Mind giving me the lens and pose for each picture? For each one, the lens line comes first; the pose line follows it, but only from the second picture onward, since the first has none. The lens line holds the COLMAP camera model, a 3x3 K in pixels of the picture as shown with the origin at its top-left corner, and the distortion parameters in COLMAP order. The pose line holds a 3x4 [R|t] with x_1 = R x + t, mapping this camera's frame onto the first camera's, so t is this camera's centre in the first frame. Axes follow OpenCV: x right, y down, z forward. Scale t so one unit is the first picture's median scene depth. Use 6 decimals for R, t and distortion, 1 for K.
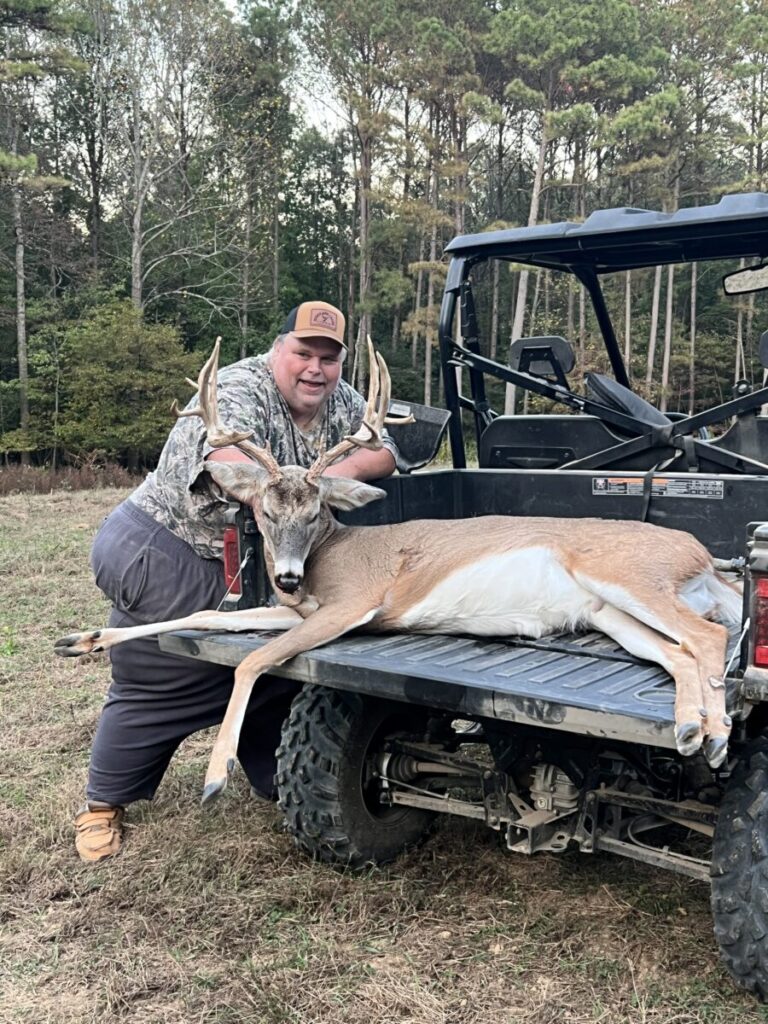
lens RADIAL K [[1306.6, 0, 389.9], [0, 1306.6, 515.1], [0, 0, 1]] dist [-0.053884, 0.000000]
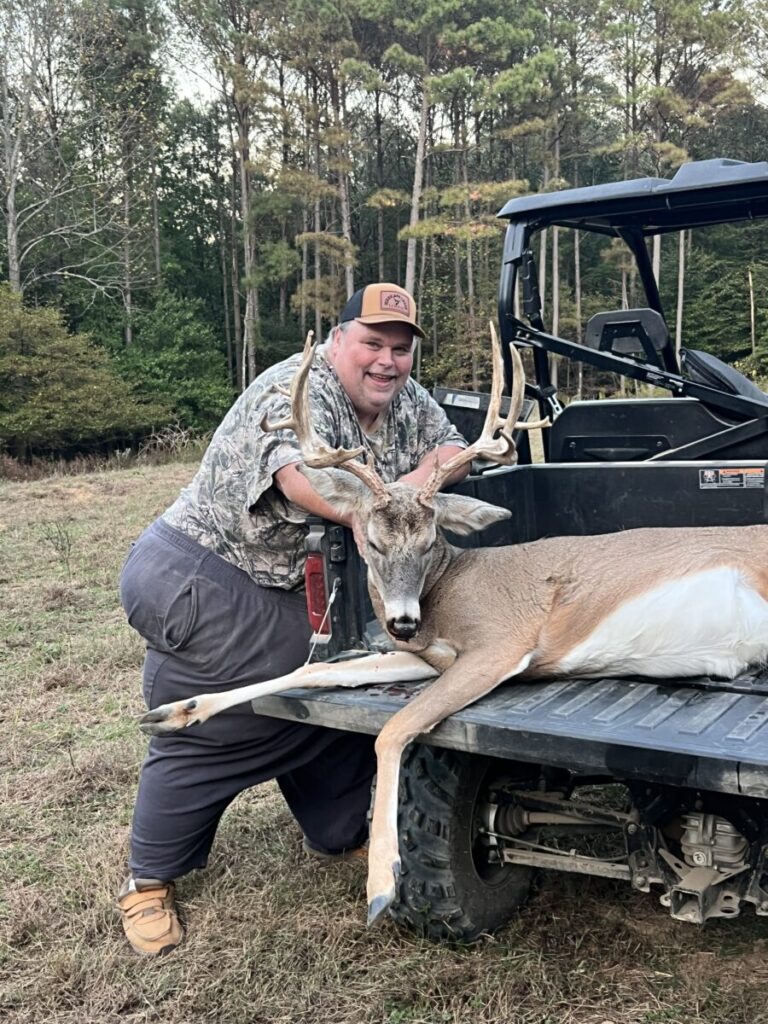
lens RADIAL K [[1306.6, 0, 377.6], [0, 1306.6, 515.7], [0, 0, 1]] dist [-0.053884, 0.000000]
pose [[0.995861, -0.049952, 0.075932, -0.120884], [0.048263, 0.998548, 0.023915, -0.028193], [-0.077016, -0.020151, 0.996826, 0.140681]]
